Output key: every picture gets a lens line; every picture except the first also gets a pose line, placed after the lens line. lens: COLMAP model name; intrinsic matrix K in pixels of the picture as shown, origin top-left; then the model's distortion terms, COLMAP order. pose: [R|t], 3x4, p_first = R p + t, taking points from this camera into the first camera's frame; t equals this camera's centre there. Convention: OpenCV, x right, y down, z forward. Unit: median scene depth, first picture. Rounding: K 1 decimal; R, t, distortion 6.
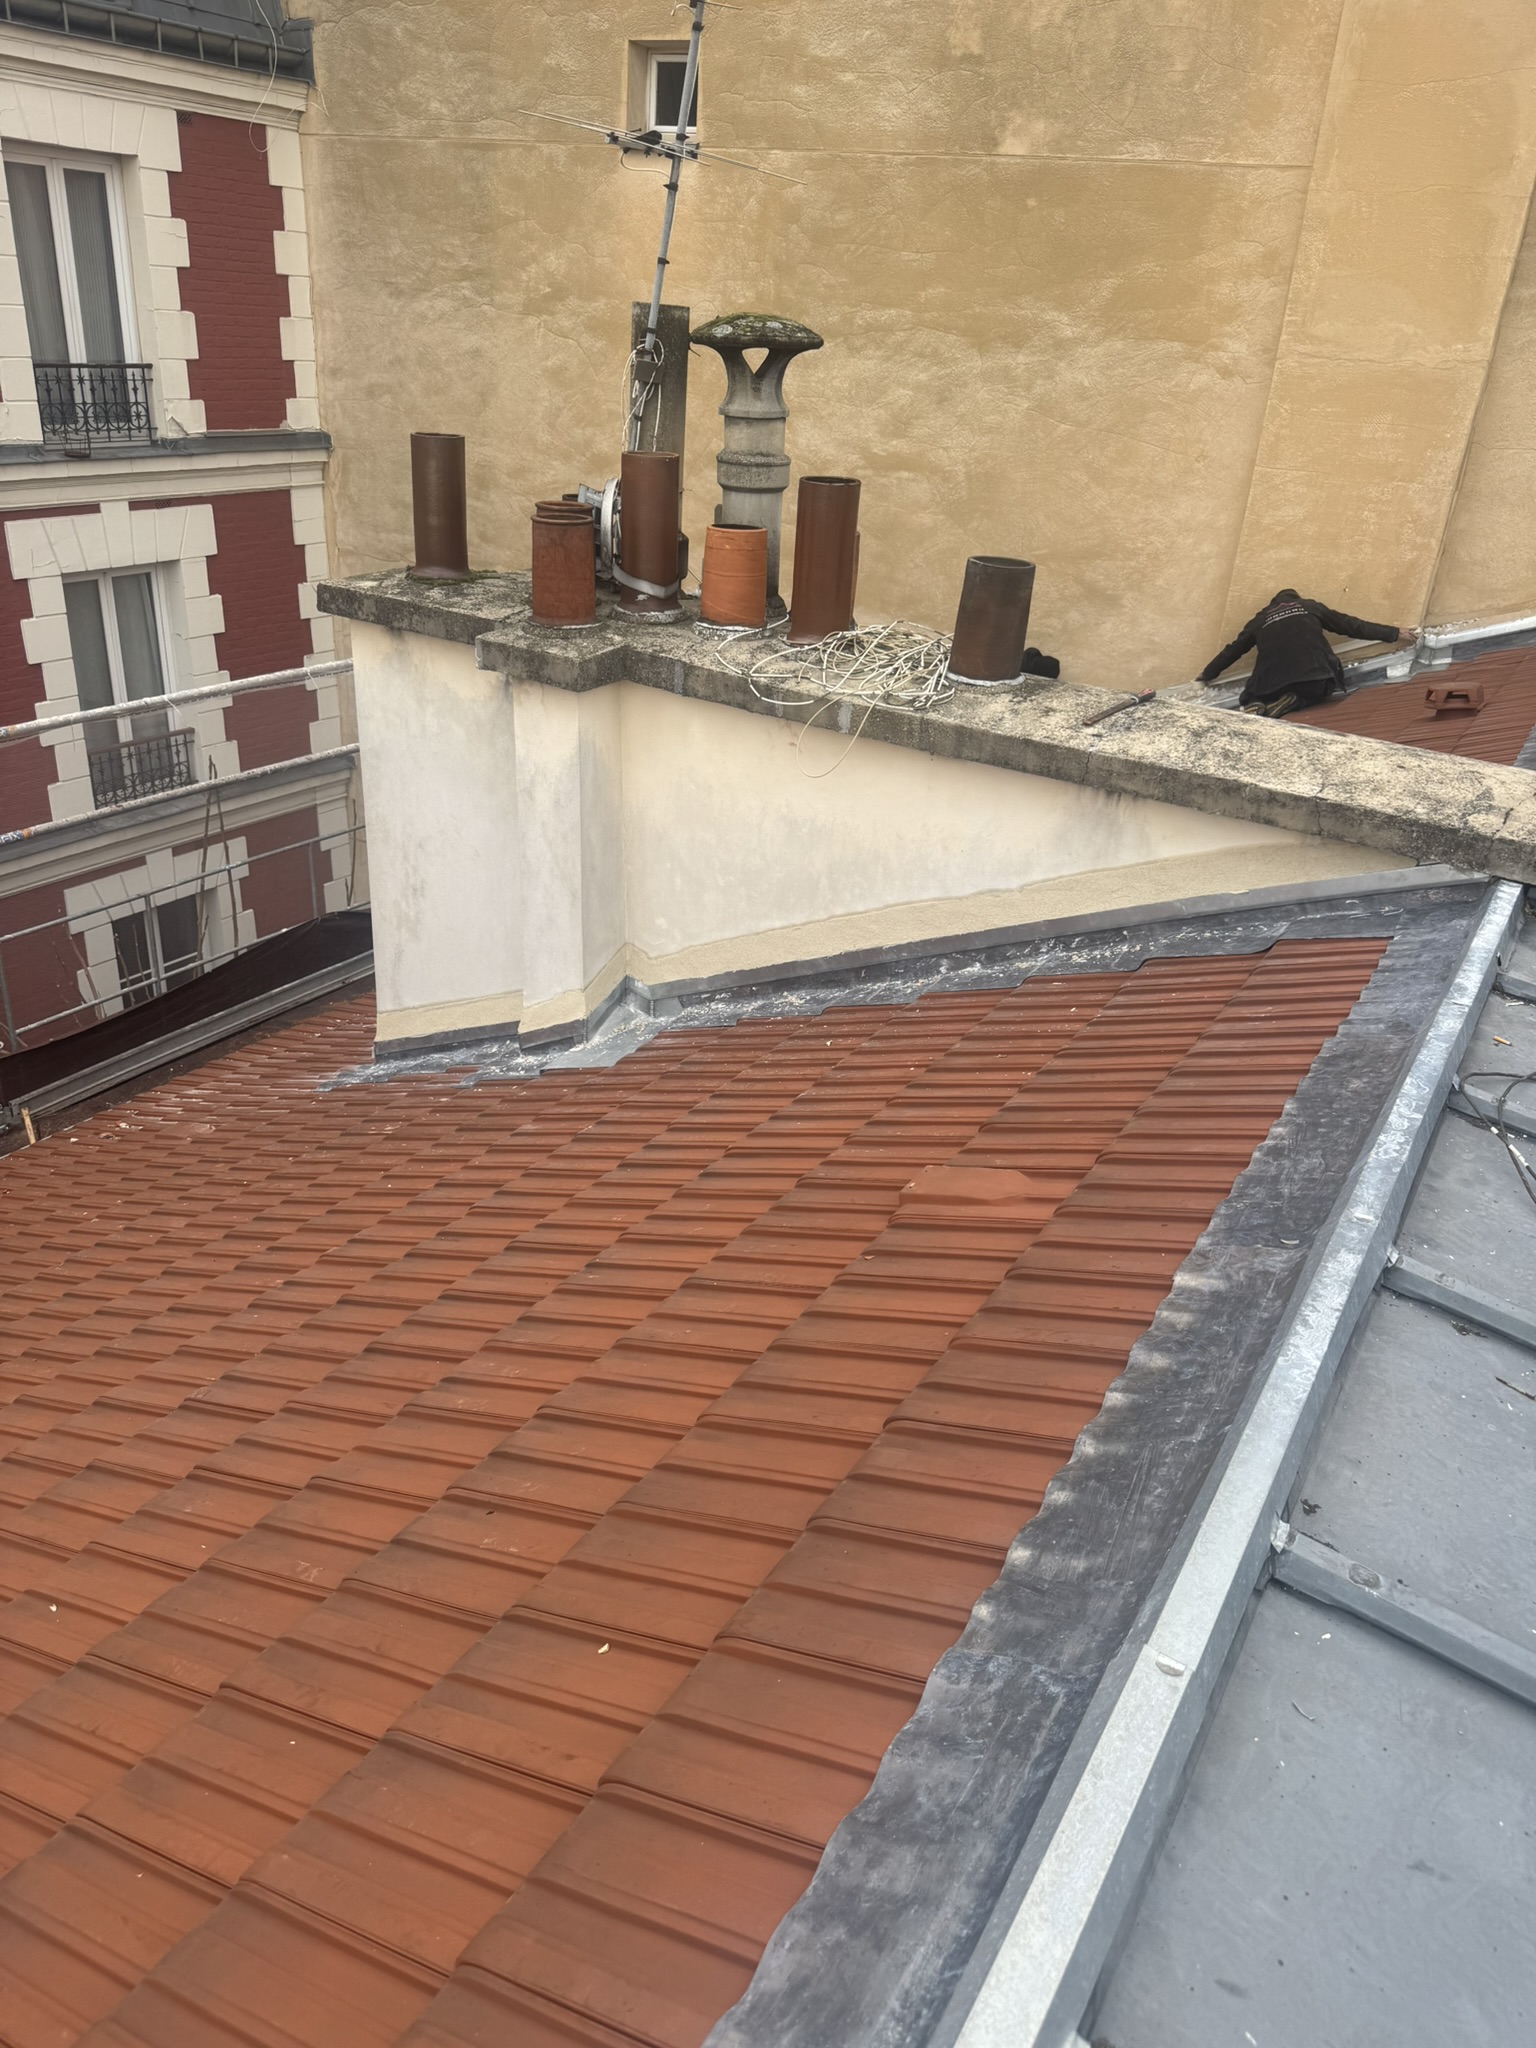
lens RADIAL K [[1476.7, 0, 764.4], [0, 1476.7, 1031.0], [0, 0, 1]] dist [0.015751, -0.018027]
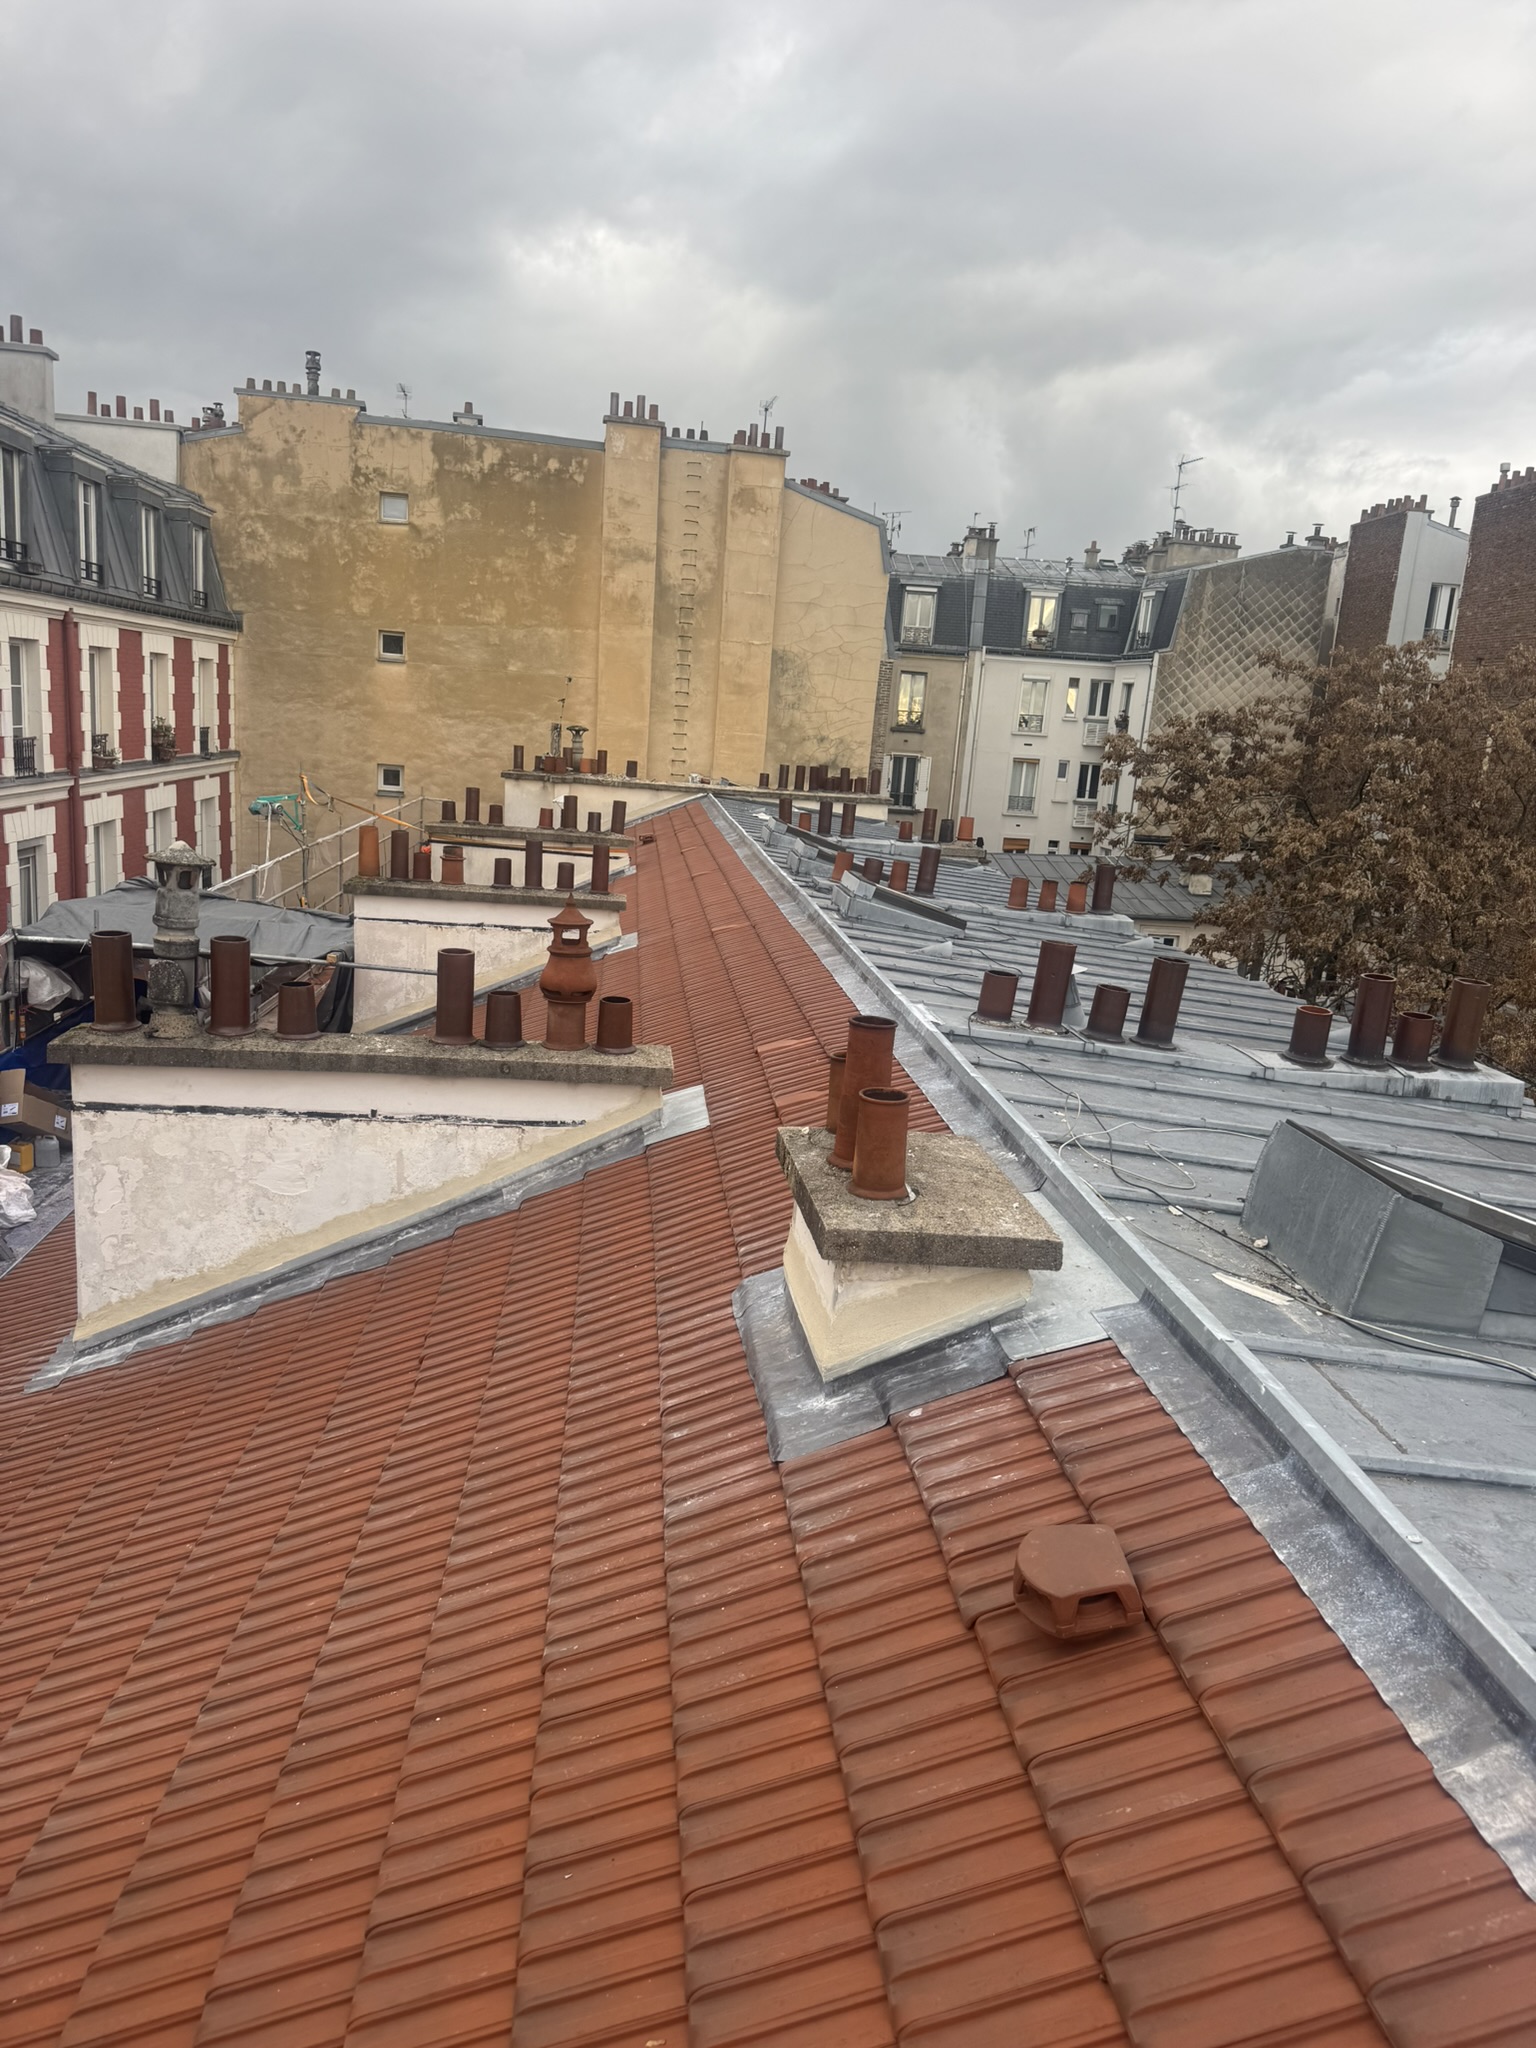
lens RADIAL K [[1476.7, 0, 772.9], [0, 1476.7, 1067.4], [0, 0, 1]] dist [0.015751, -0.018027]
pose [[0.805919, -0.140875, 0.575021, -1.399077], [0.238518, 0.966224, -0.097577, 0.760594], [-0.541852, 0.215792, 0.812299, -1.865792]]
